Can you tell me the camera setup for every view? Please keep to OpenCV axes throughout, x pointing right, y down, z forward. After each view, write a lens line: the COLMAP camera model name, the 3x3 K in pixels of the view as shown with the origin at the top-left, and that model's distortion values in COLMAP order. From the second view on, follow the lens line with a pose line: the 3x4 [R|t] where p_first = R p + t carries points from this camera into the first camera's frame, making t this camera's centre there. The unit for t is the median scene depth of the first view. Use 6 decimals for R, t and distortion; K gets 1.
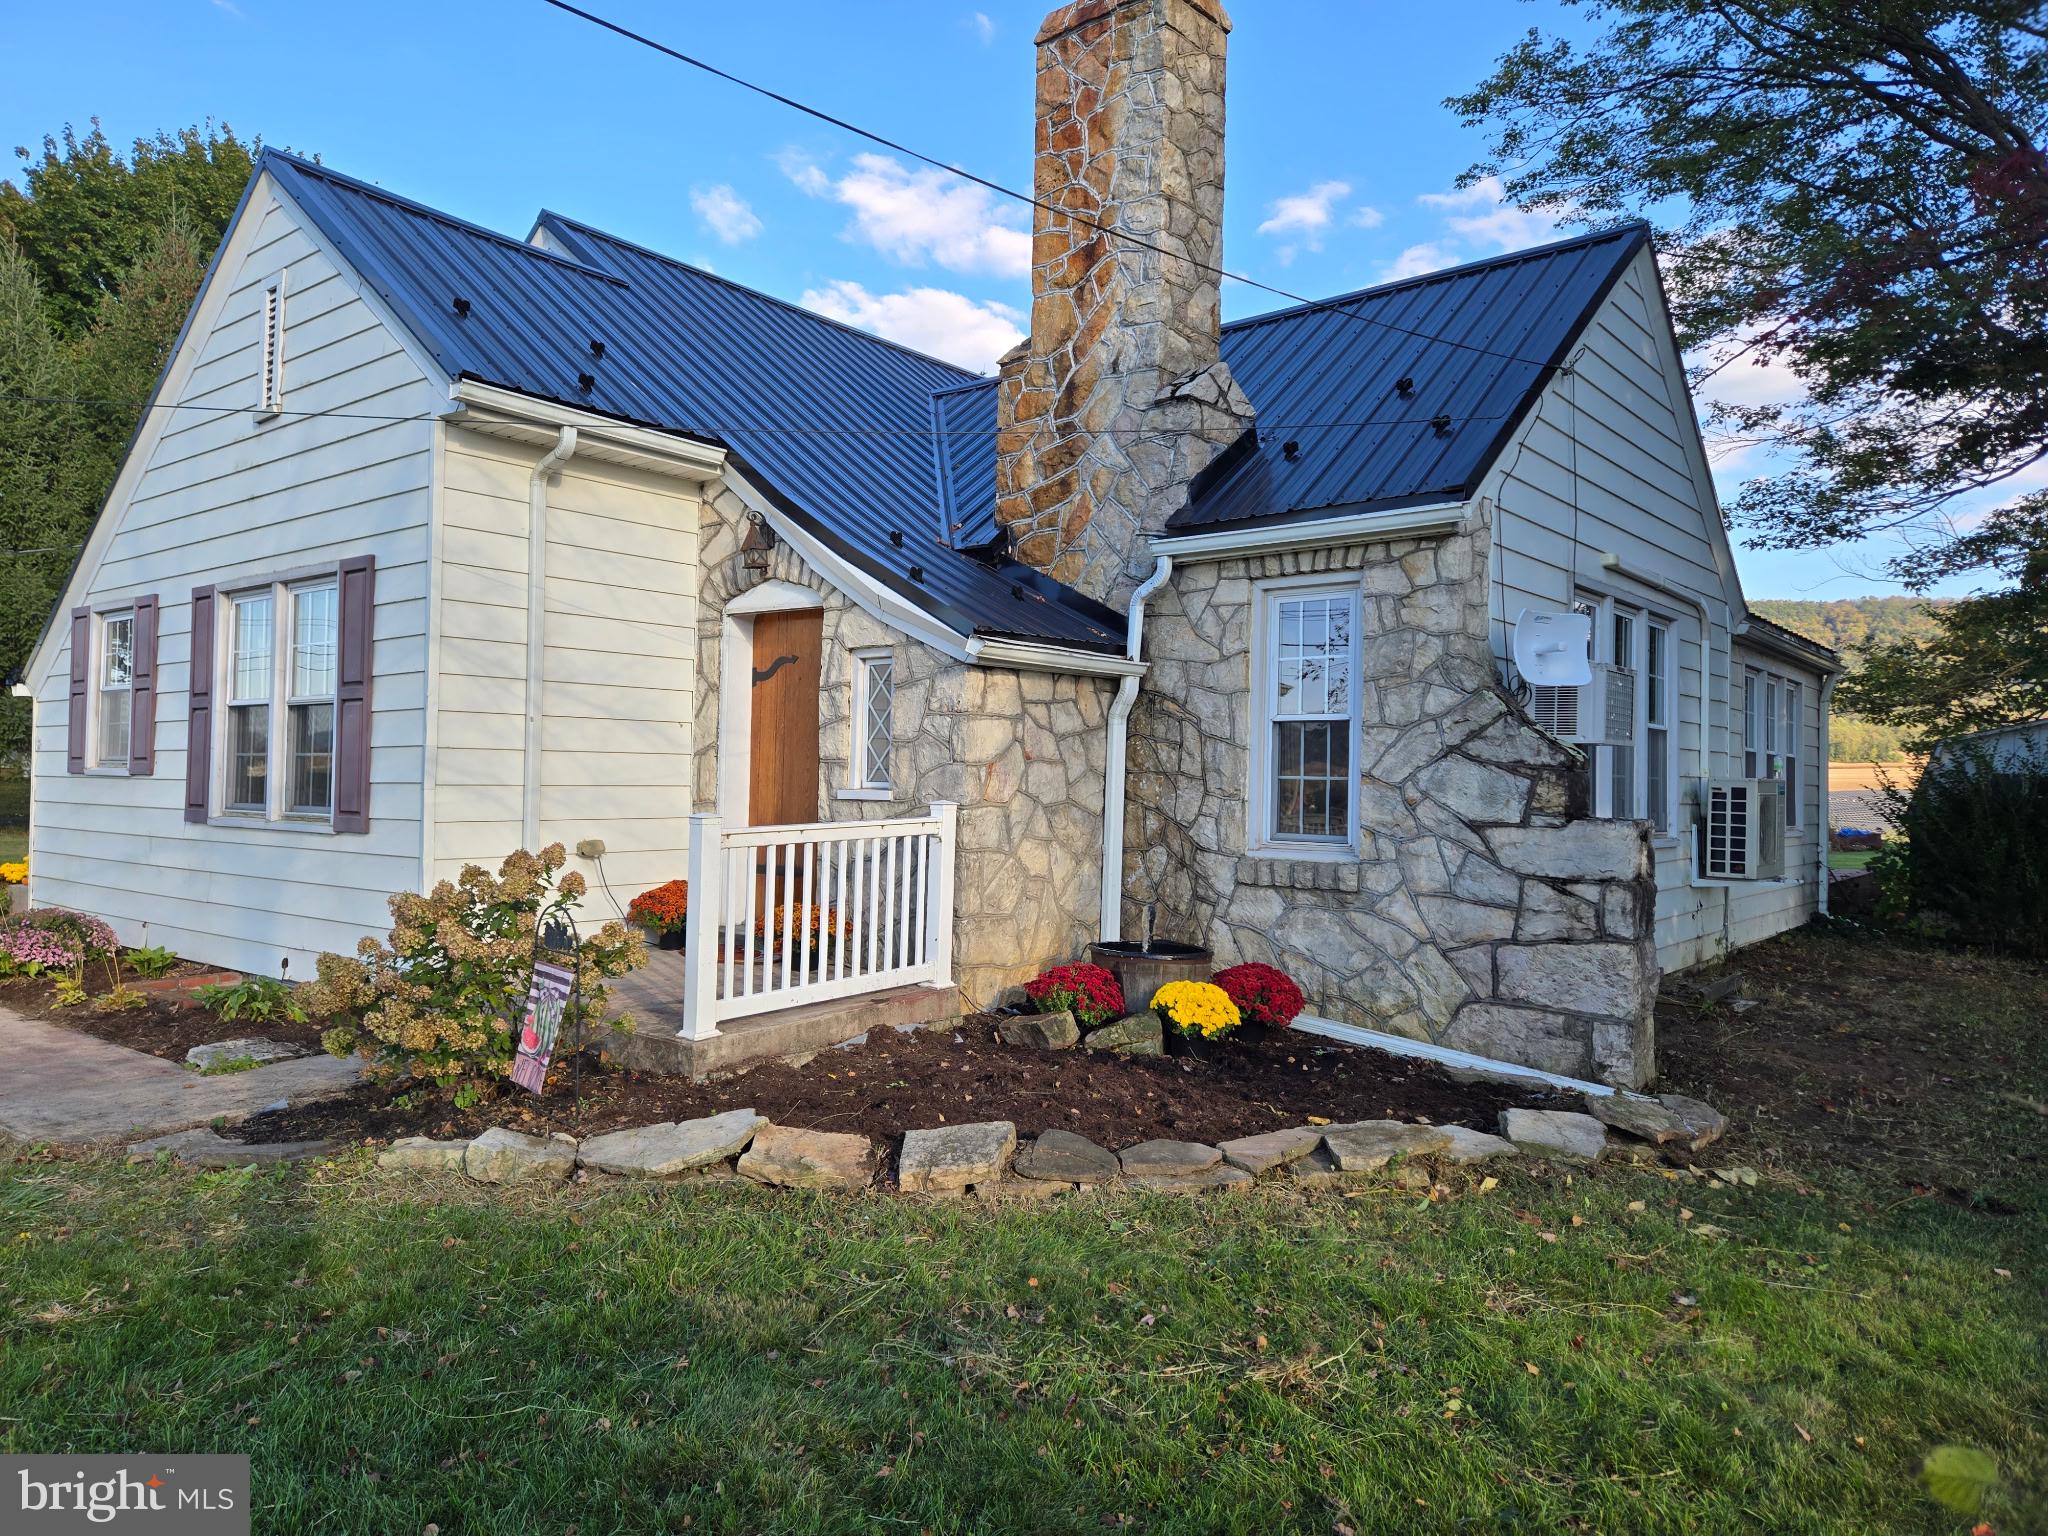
lens RADIAL K [[1346.9, 0, 1012.2], [0, 1346.9, 733.9], [0, 0, 1]] dist [0.062753, -0.053779]
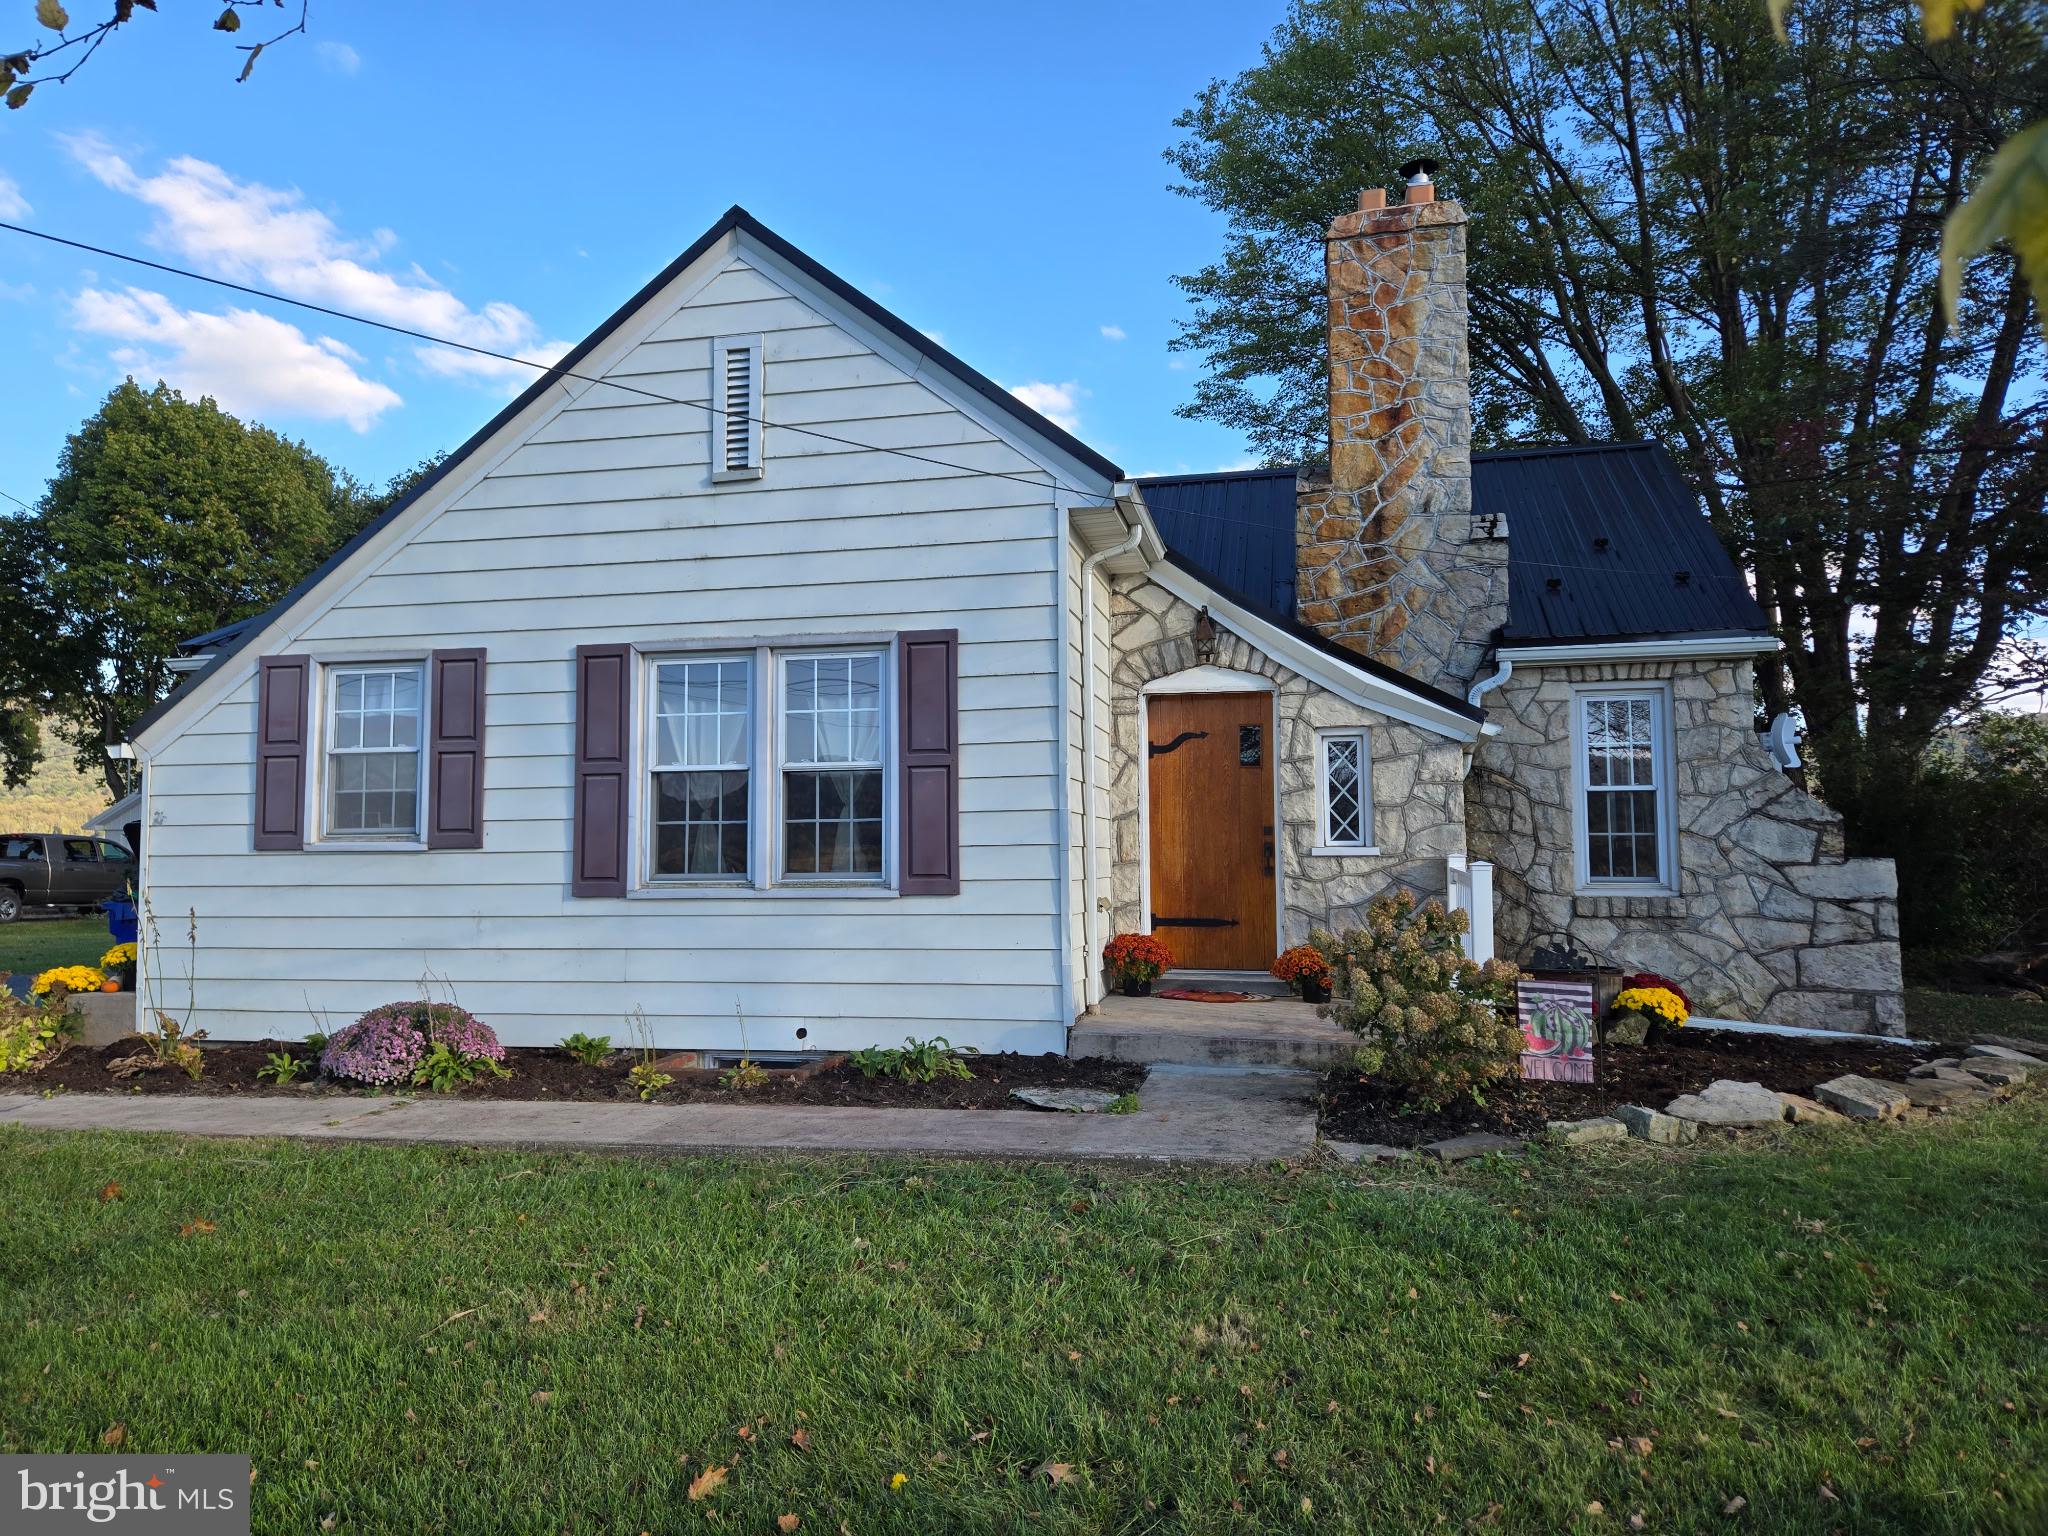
lens RADIAL K [[1346.9, 0, 971.6], [0, 1346.9, 744.5], [0, 0, 1]] dist [0.062753, -0.053779]
pose [[0.901787, 0.019100, 0.431759, -0.897753], [0.002973, 0.998725, -0.050390, 0.010069], [-0.432171, 0.046725, 0.900580, 0.064706]]
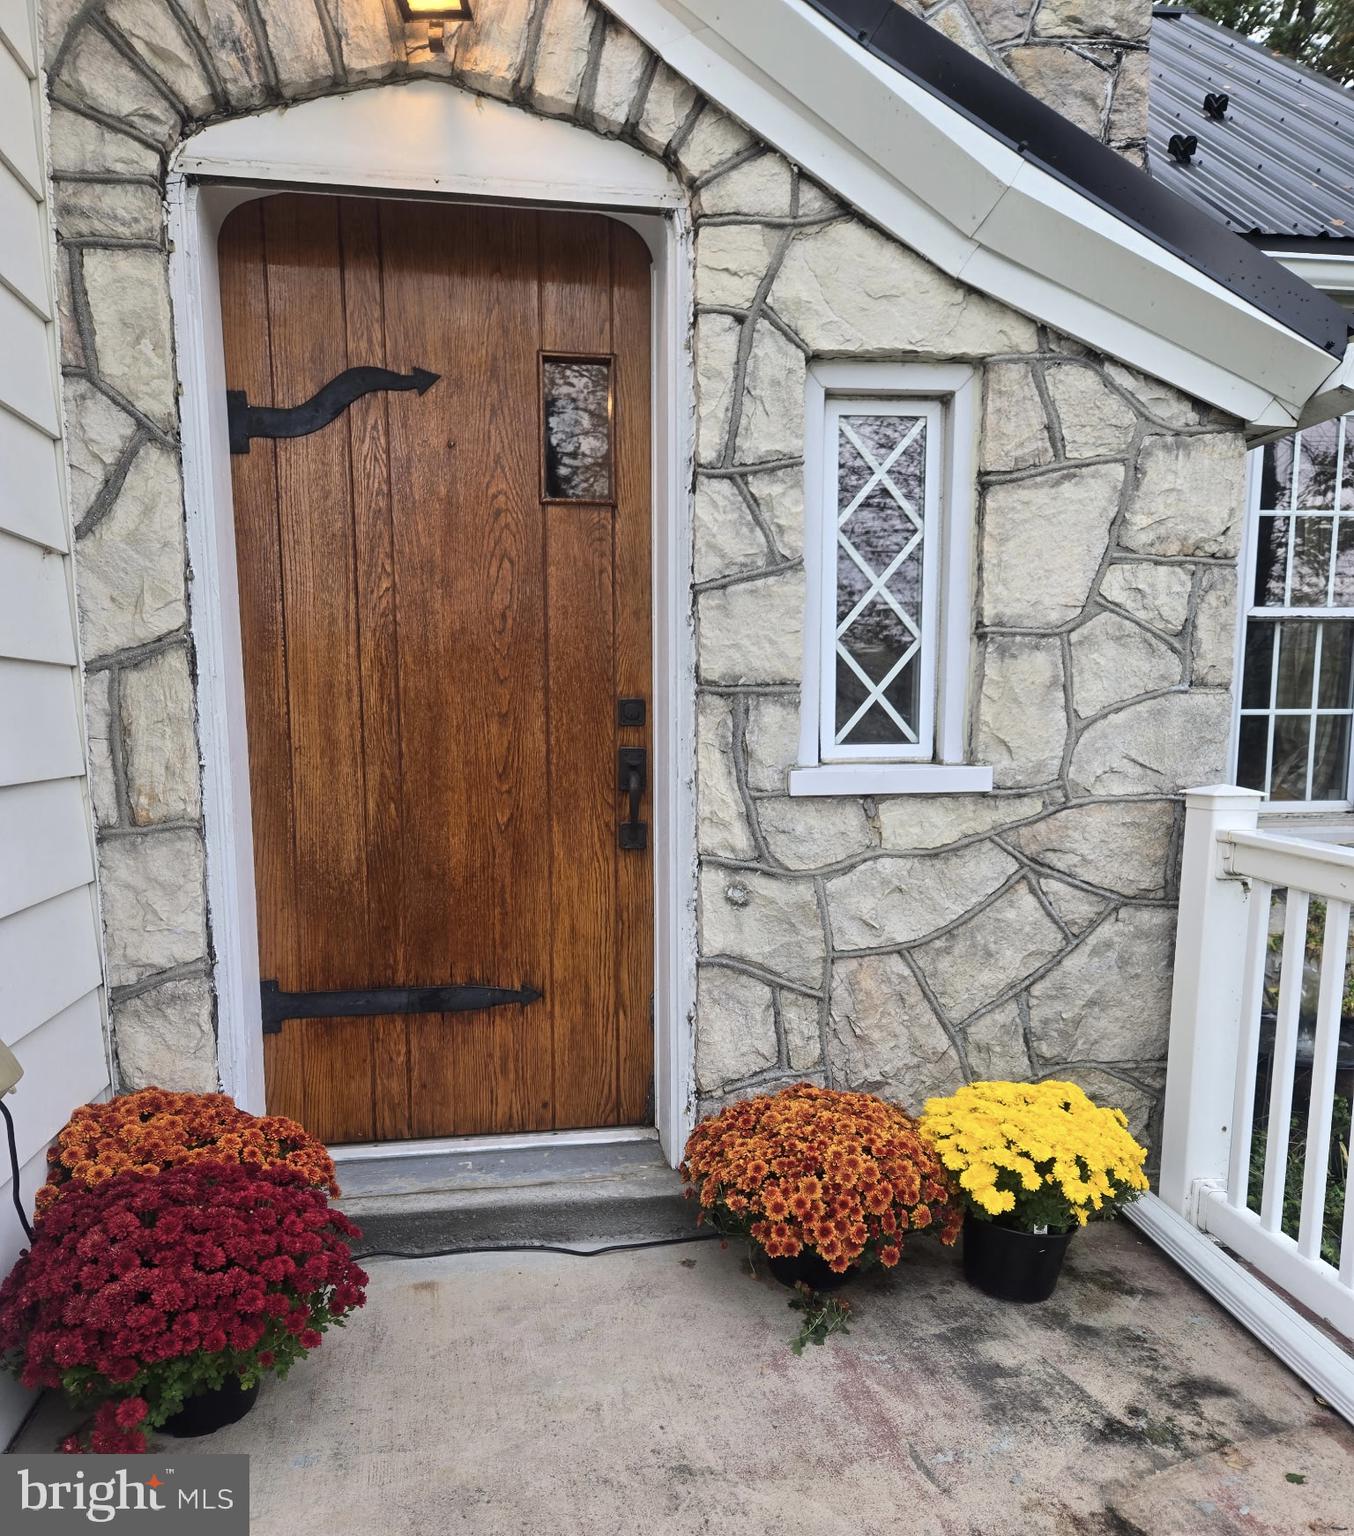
lens RADIAL K [[1205.5, 0, 668.6], [0, 1205.5, 884.7], [0, 0, 1]] dist [0.060374, -0.046237]
pose [[0.671821, -0.119953, 0.730937, -0.385459], [-0.007253, 0.985688, 0.168426, 0.017656], [-0.740678, -0.118453, 0.661335, 0.802100]]
